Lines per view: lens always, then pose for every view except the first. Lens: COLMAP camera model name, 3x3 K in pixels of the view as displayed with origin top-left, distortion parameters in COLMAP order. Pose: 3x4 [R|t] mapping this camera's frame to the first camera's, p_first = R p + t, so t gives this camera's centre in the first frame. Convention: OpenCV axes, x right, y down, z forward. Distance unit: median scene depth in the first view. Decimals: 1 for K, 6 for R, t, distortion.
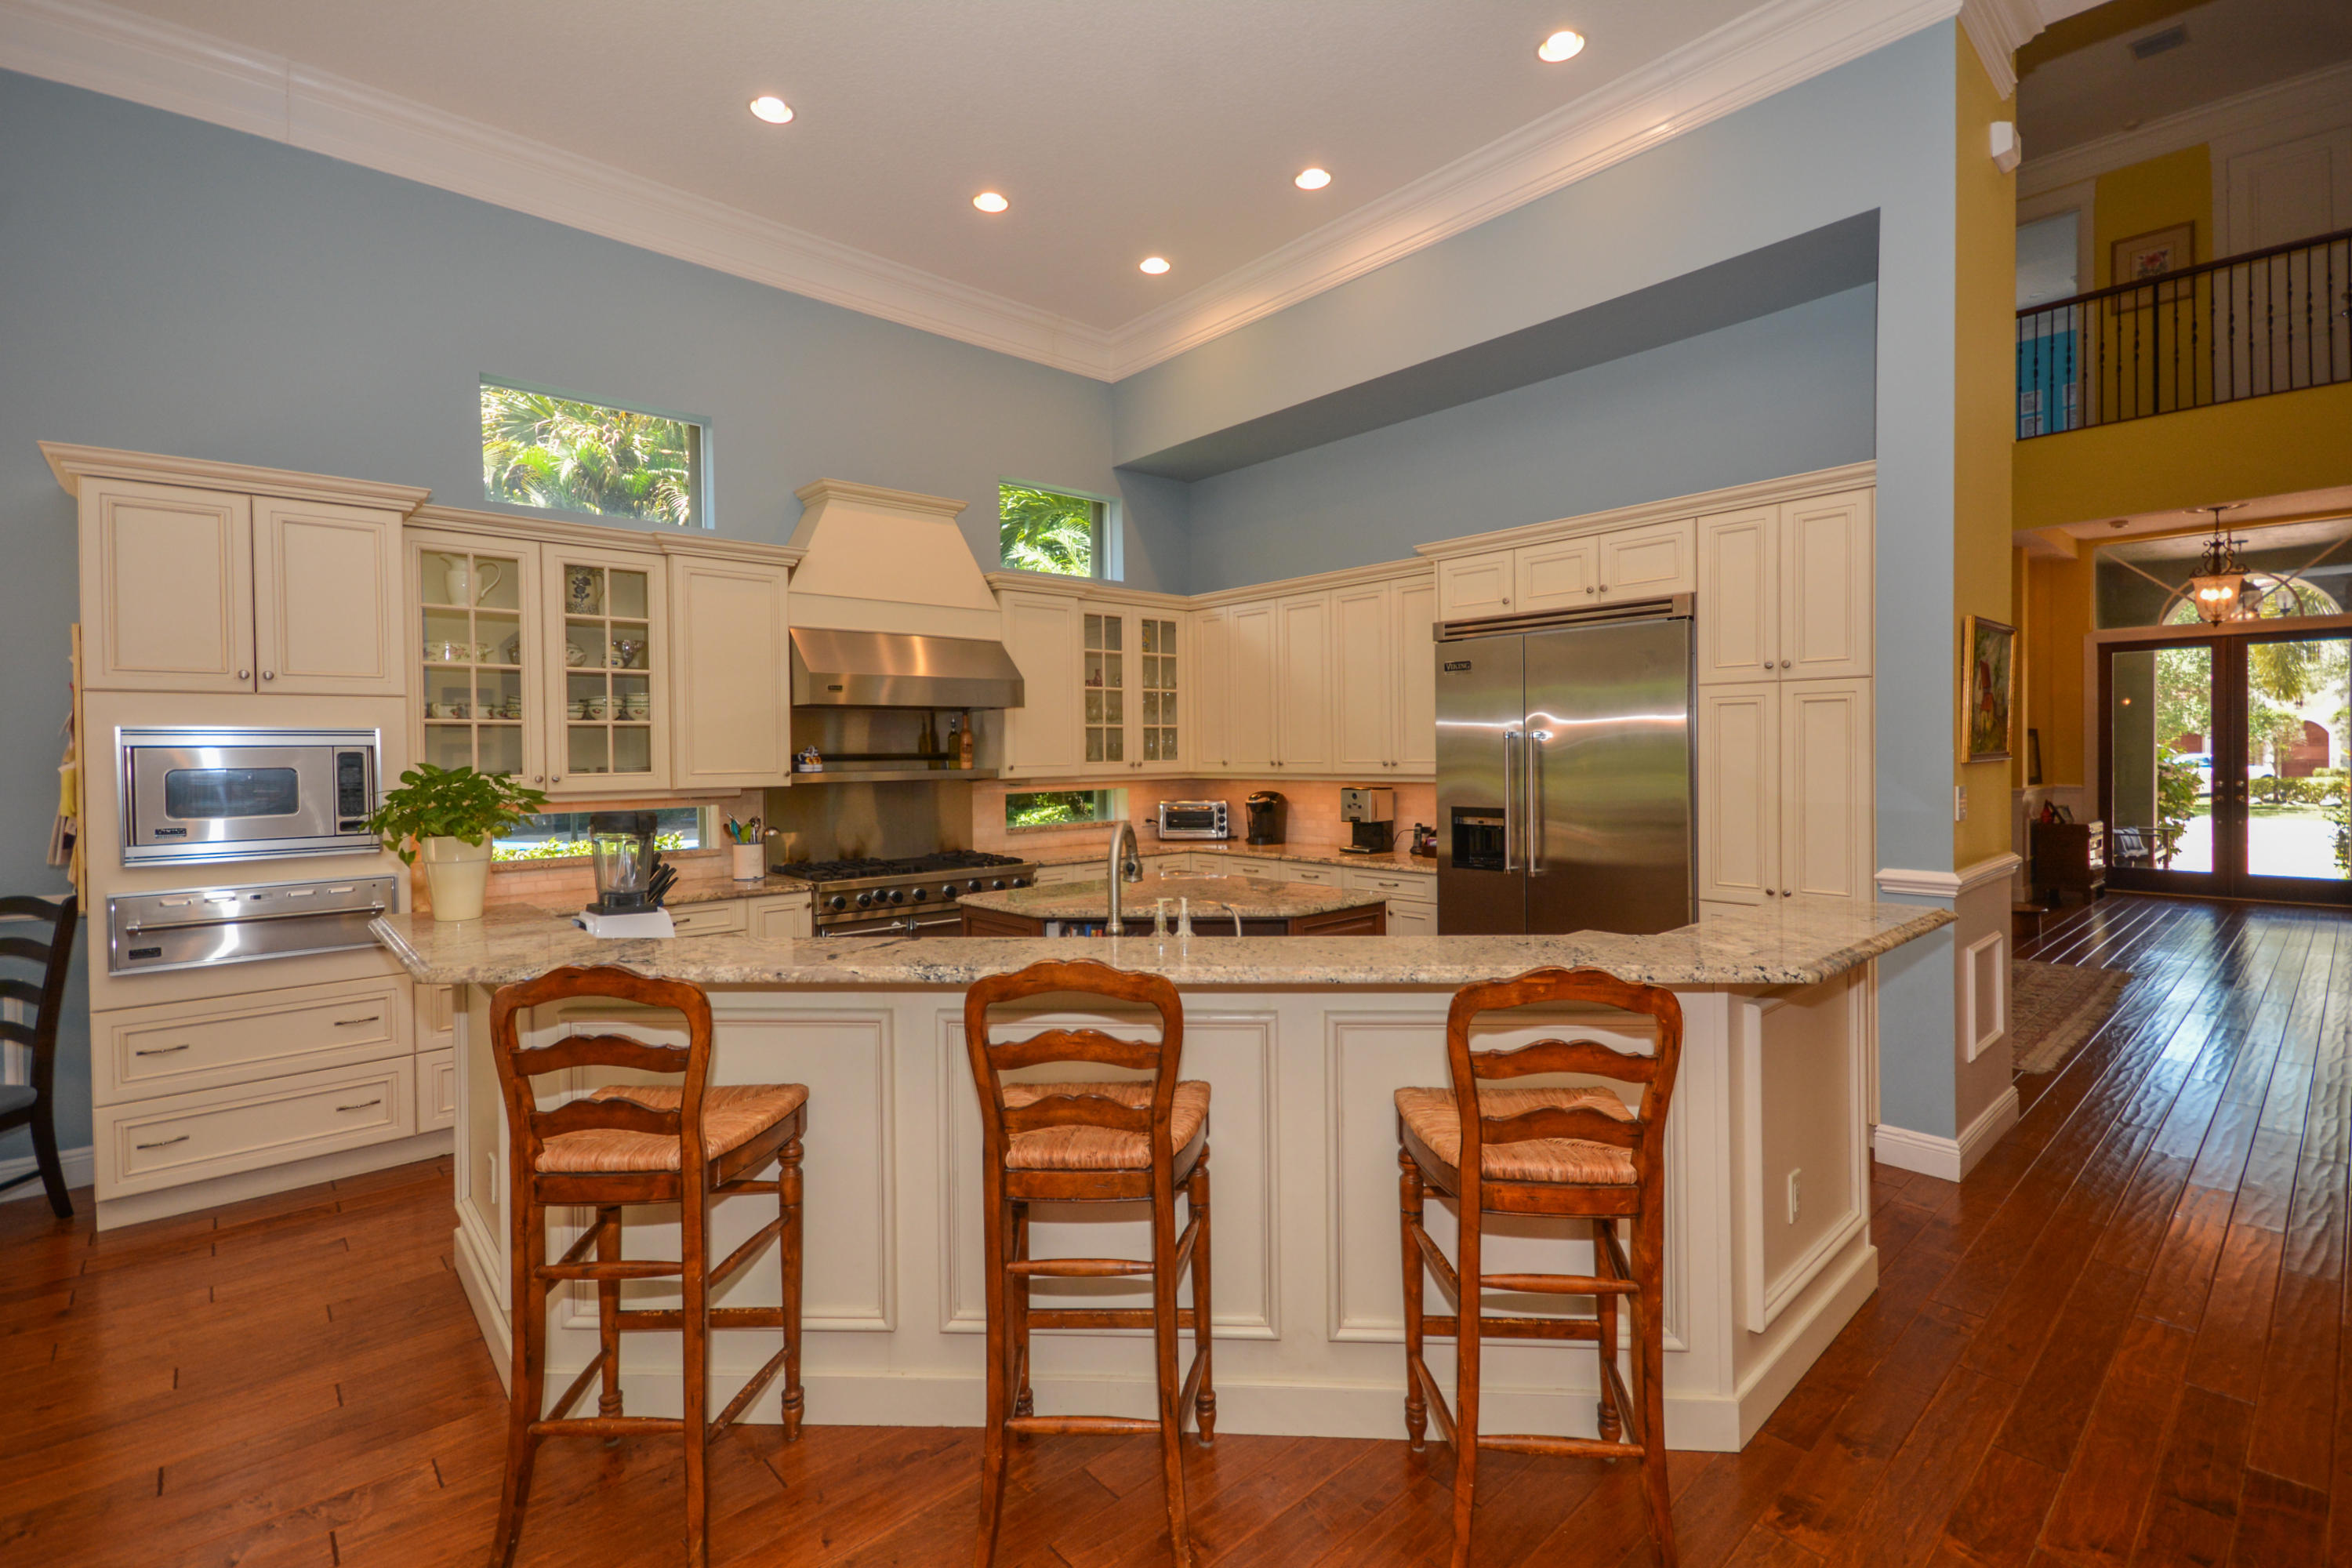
lens RADIAL K [[1043.8, 0, 1168.3], [0, 1043.8, 764.4], [0, 0, 1]] dist [0.010335, 0.000080]
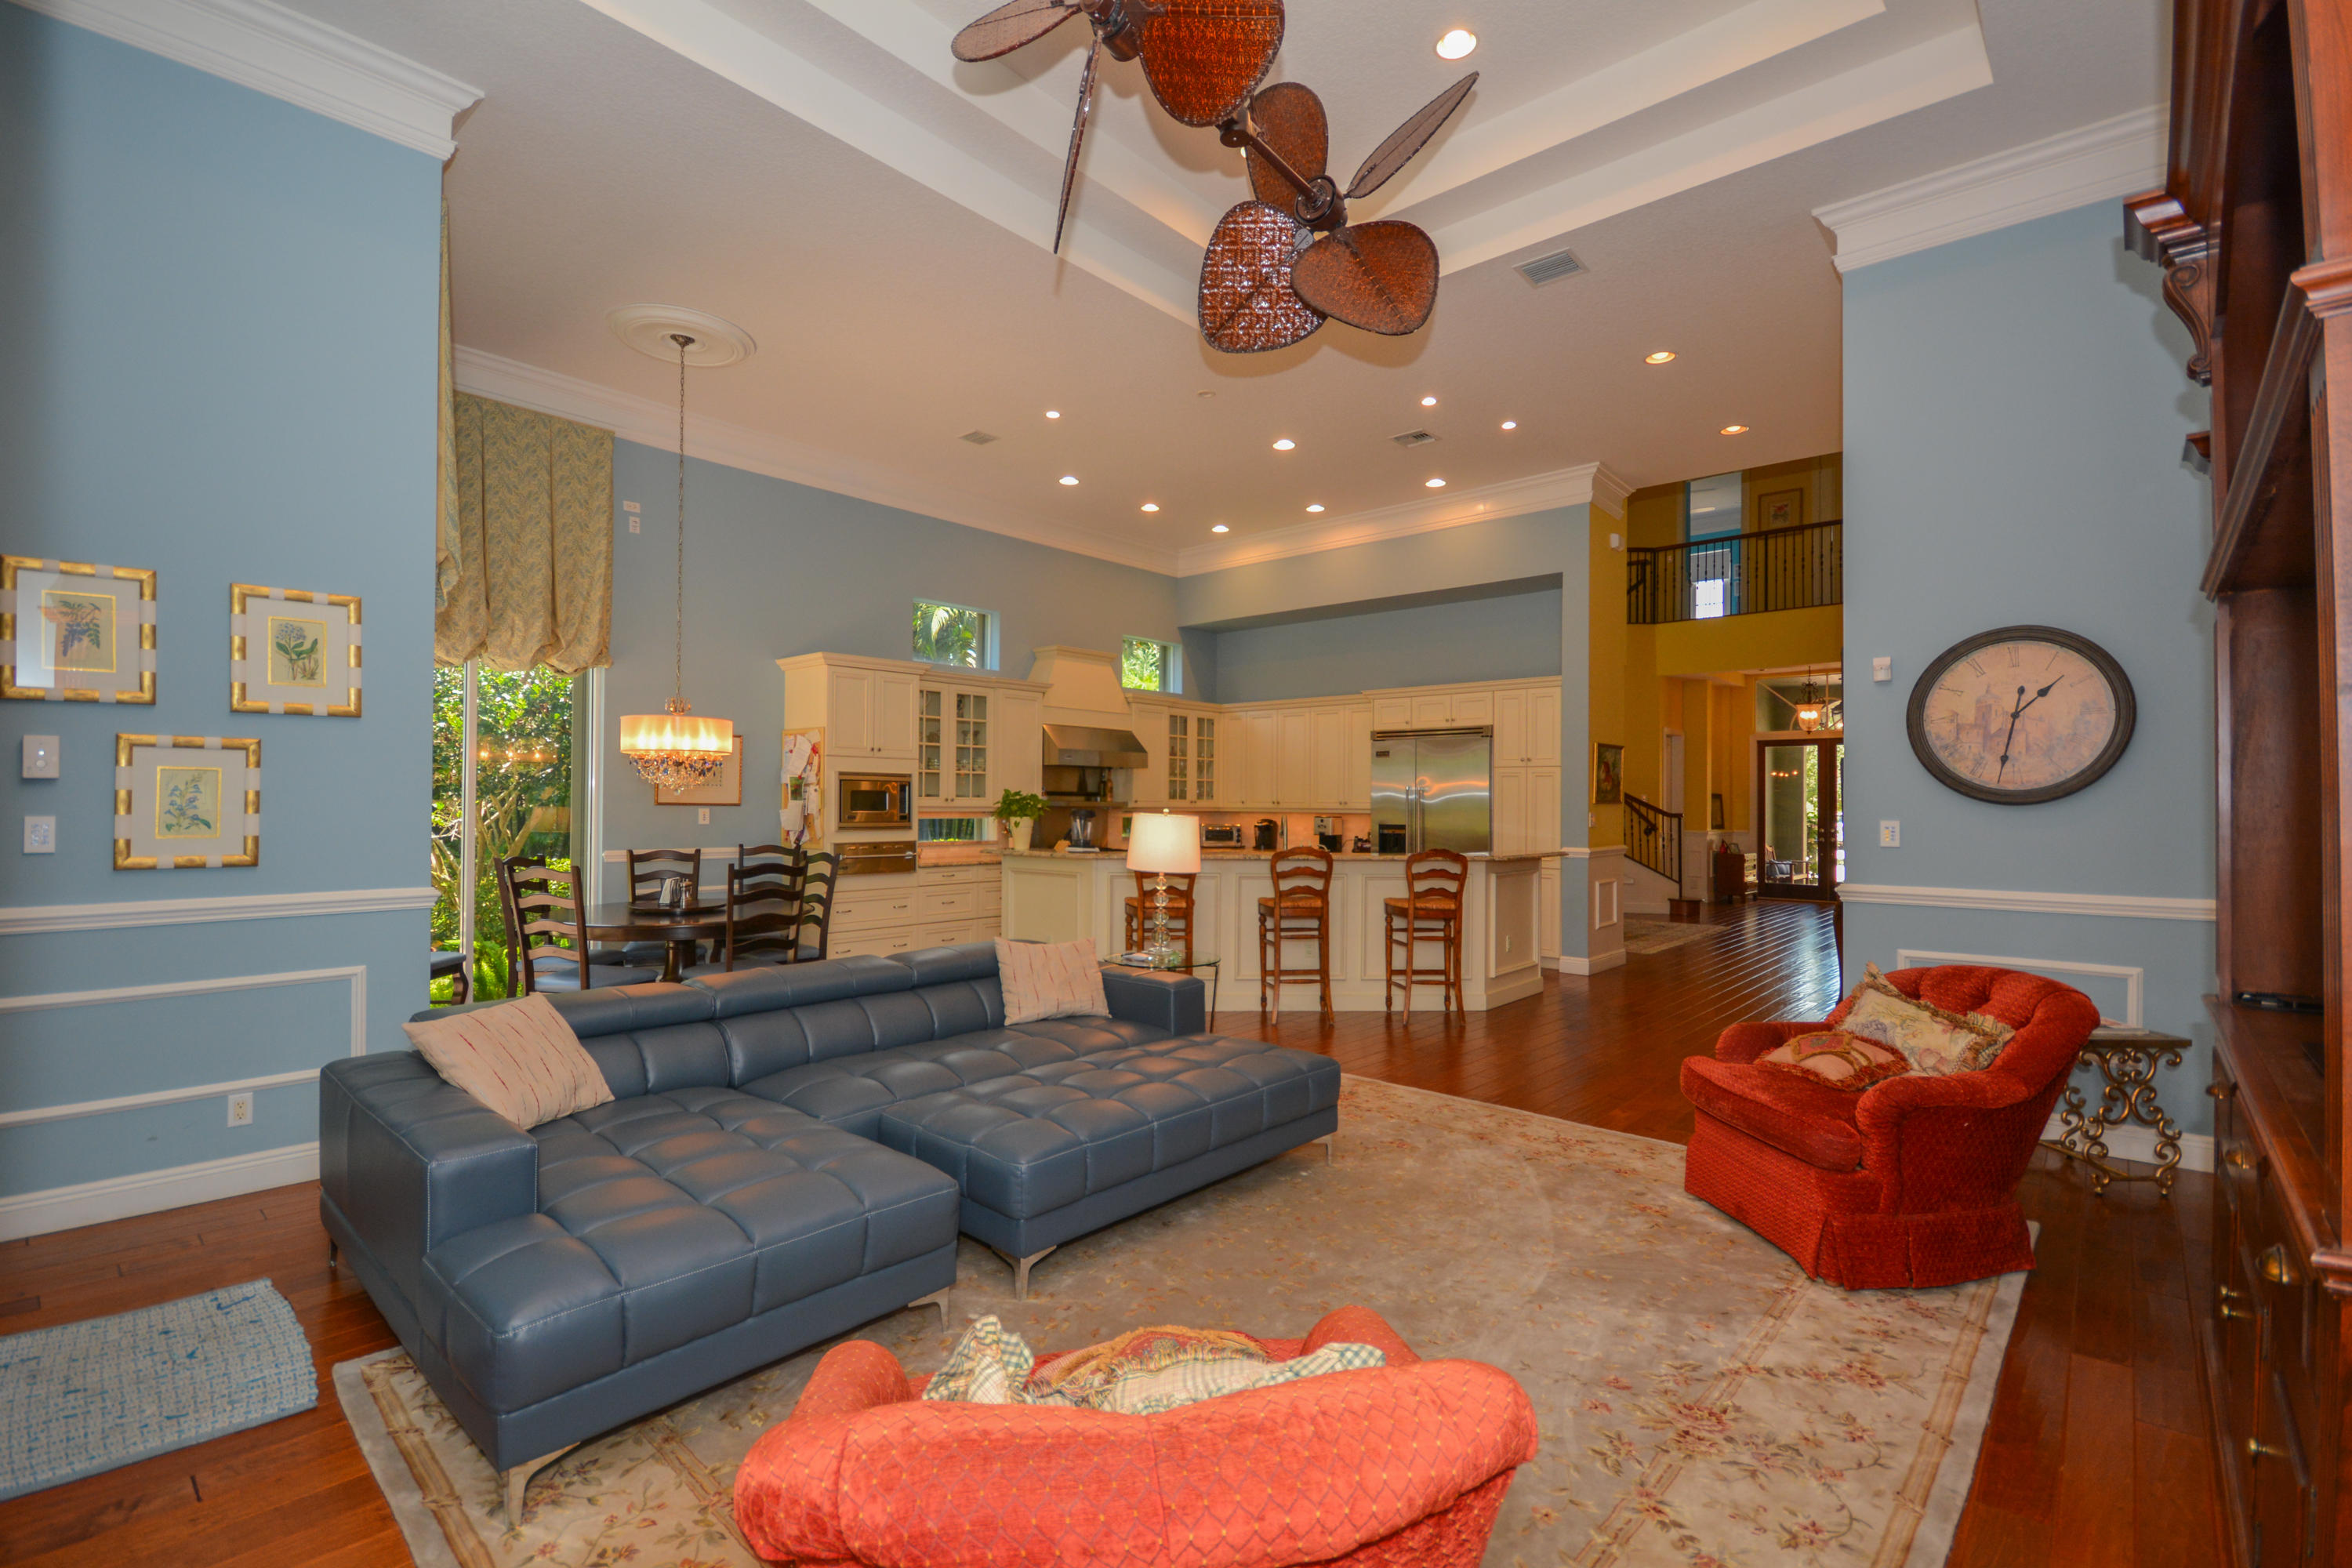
lens RADIAL K [[1043.8, 0, 1153.9], [0, 1043.8, 783.0], [0, 0, 1]] dist [0.010335, 0.000080]
pose [[0.993995, 0.022707, 0.107045, -0.325664], [-0.018988, 0.999184, -0.035638, 0.036881], [-0.107767, 0.033392, 0.993615, -0.821974]]
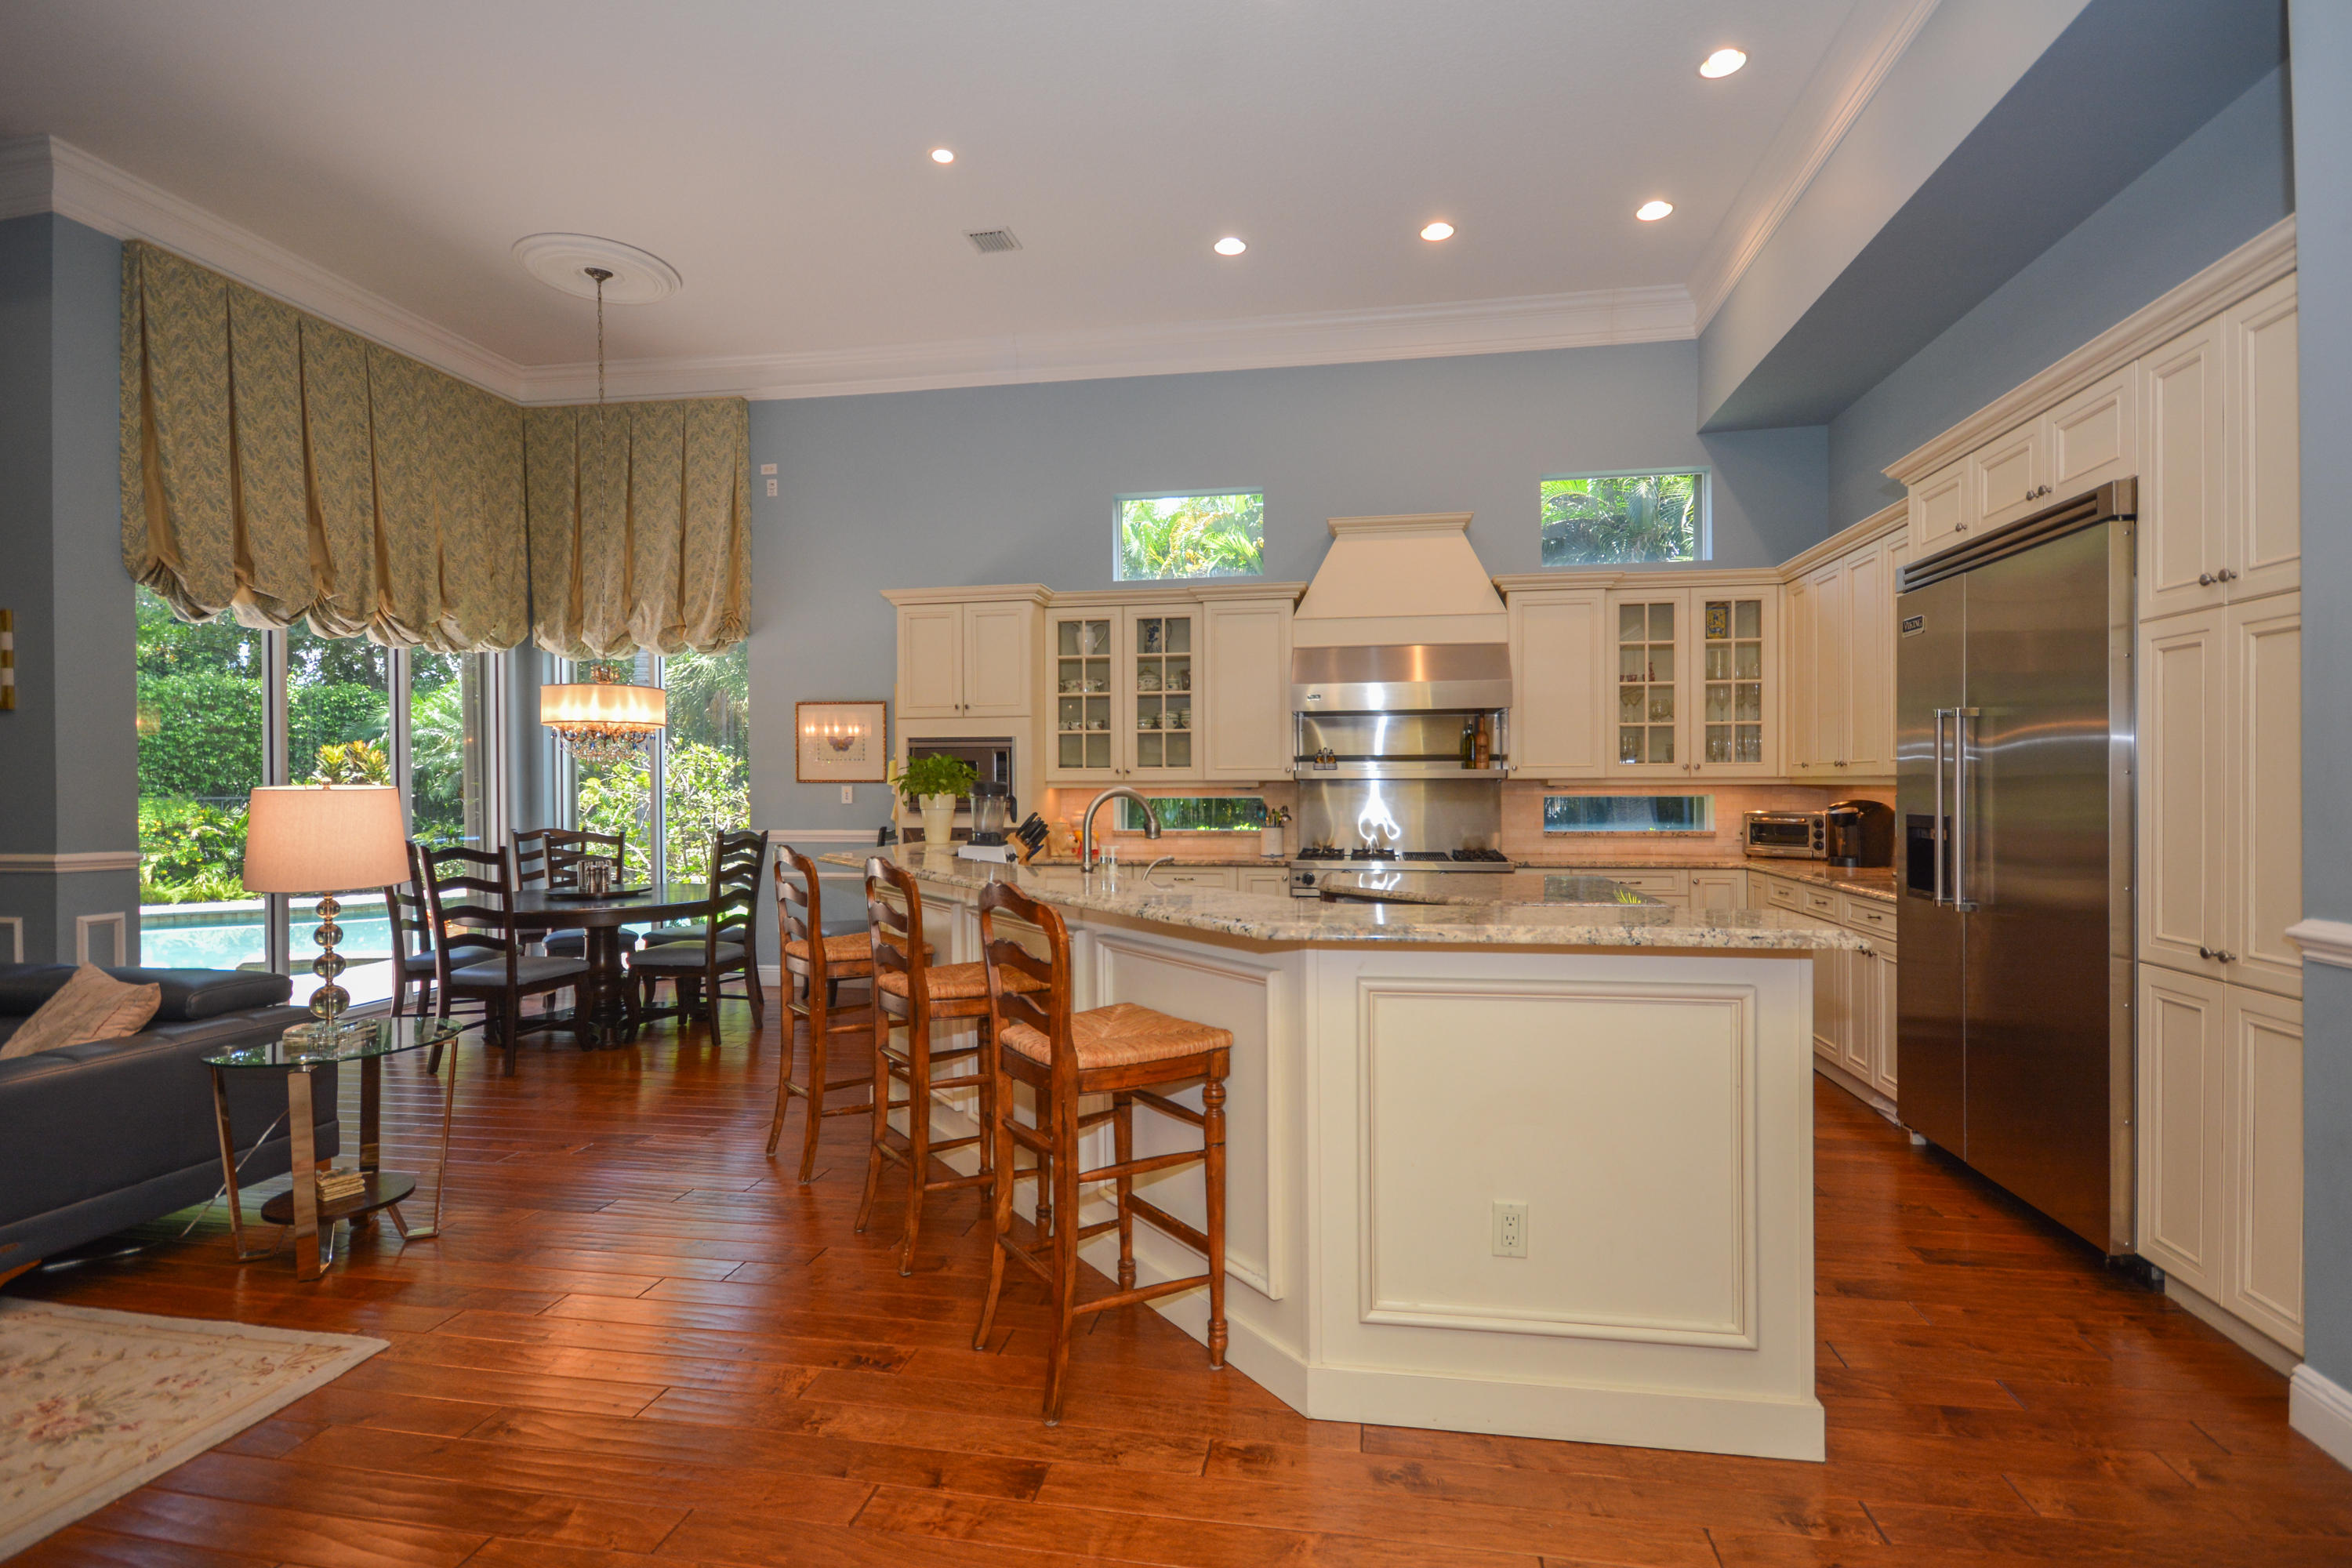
lens RADIAL K [[1097.5, 0, 1184.6], [0, 1097.5, 790.8], [0, 0, 1]] dist [0.008869, -0.002331]
pose [[0.637539, 0.013607, -0.770298, 0.480421], [-0.014142, 0.999882, 0.005958, 0.024522], [0.770288, 0.007095, 0.637657, 0.085285]]
